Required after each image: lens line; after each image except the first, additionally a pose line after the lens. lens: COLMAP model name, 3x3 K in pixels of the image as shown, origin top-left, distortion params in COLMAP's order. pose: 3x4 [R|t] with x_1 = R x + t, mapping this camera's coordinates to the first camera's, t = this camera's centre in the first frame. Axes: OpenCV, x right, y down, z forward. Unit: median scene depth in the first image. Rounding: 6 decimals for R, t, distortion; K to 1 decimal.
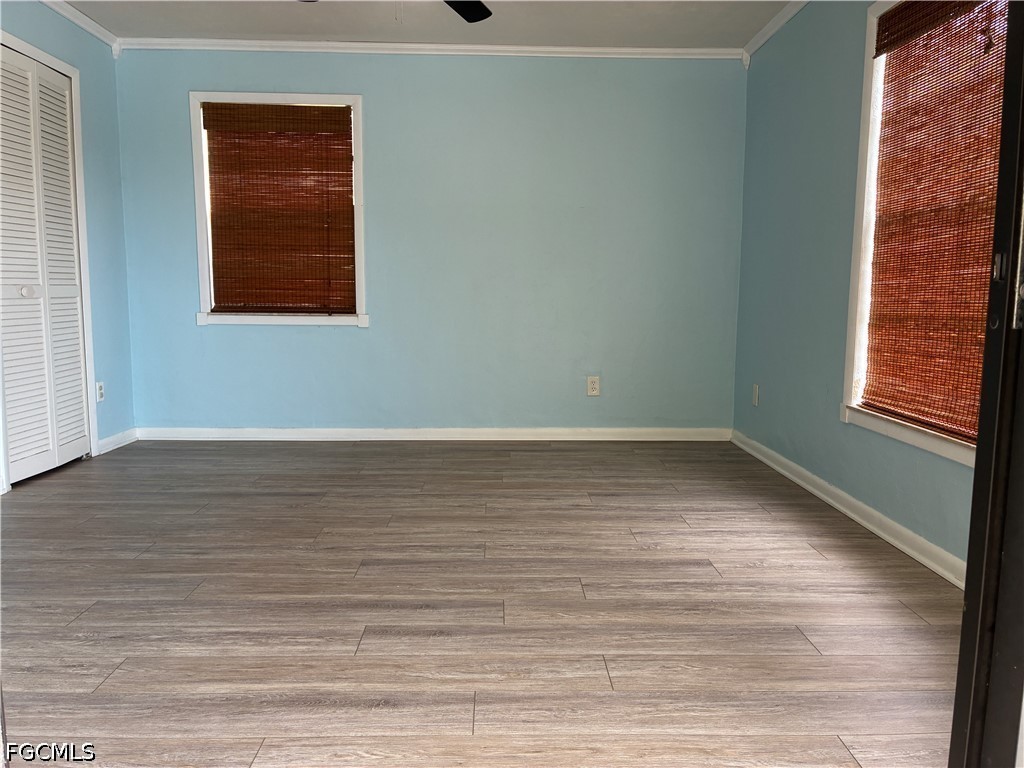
lens RADIAL K [[776.0, 0, 514.0], [0, 776.0, 383.9], [0, 0, 1]] dist [0.038897, -0.041822]
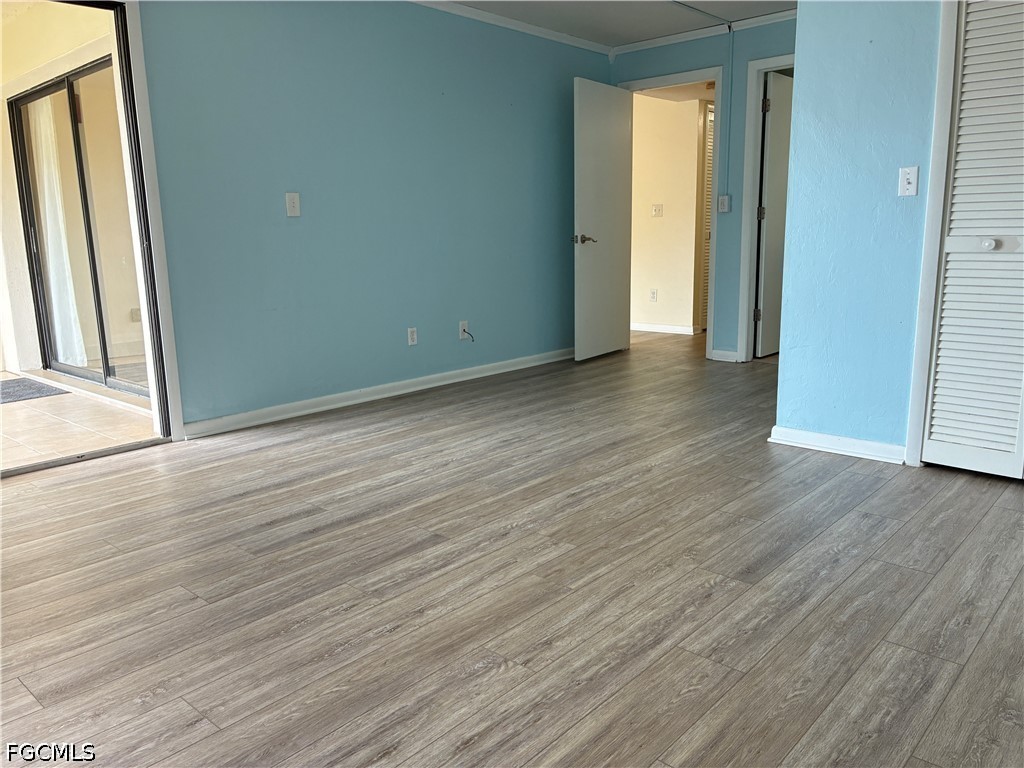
lens RADIAL K [[776.0, 0, 514.0], [0, 776.0, 383.9], [0, 0, 1]] dist [0.038897, -0.041822]
pose [[-0.682638, 0.148218, -0.715568, 0.391672], [-0.074101, 0.960127, 0.269566, -0.210805], [0.726990, 0.237040, -0.644436, 1.576917]]
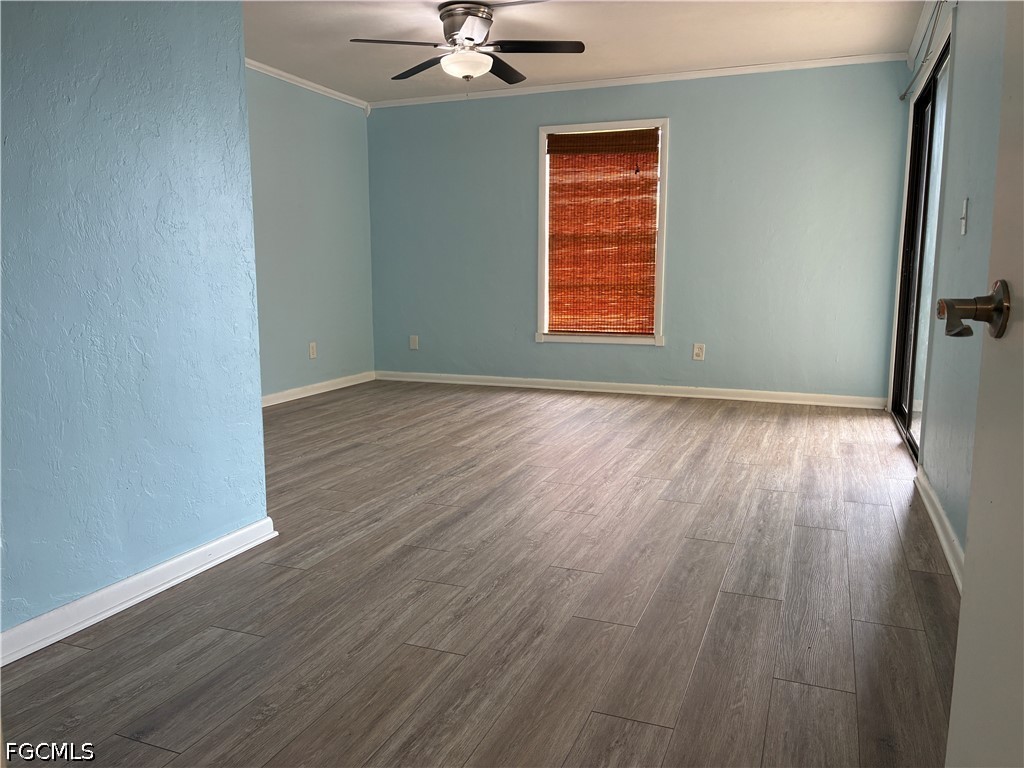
lens RADIAL K [[780.2, 0, 516.9], [0, 780.2, 387.1], [0, 0, 1]] dist [0.065130, -0.093798]
pose [[0.386141, -0.143847, 0.911155, -1.610296], [0.114331, 0.987613, 0.107465, -0.064655], [-0.915327, 0.062676, 0.397804, 0.356750]]
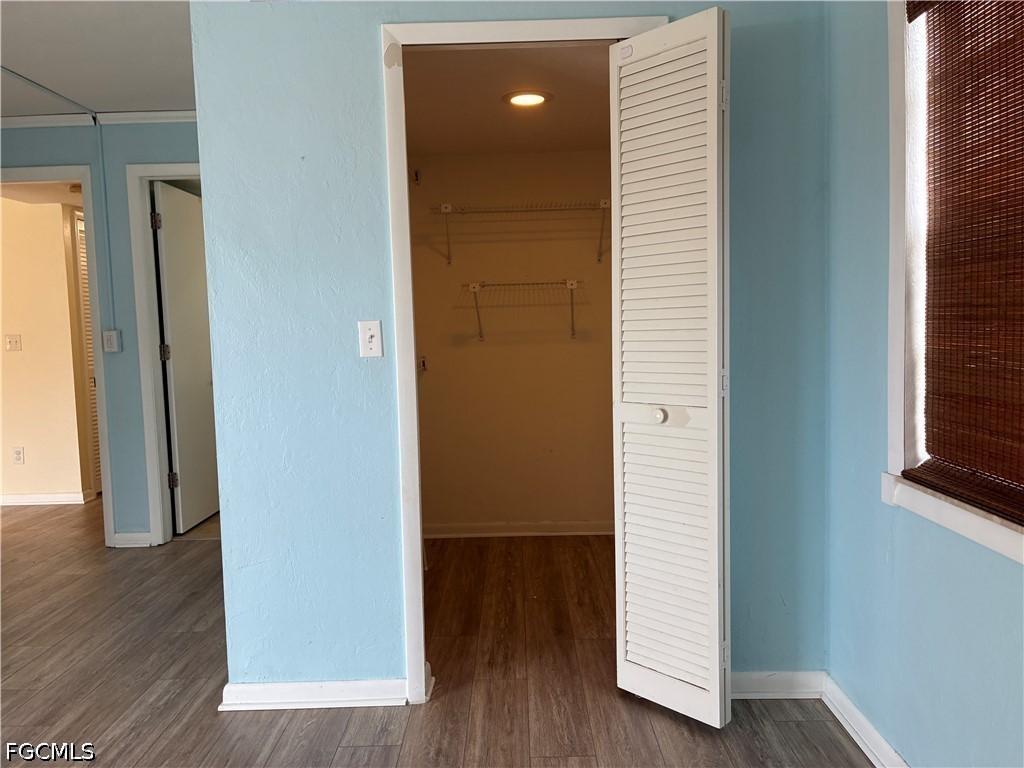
lens RADIAL K [[774.7, 0, 512.0], [0, 774.7, 384.0], [0, 0, 1]] dist [0.122075, -0.148658]
pose [[-0.025434, 0.069592, -0.997251, 0.034801], [-0.094086, 0.992979, 0.071693, -0.257240], [0.995239, 0.095651, -0.018708, 1.376454]]
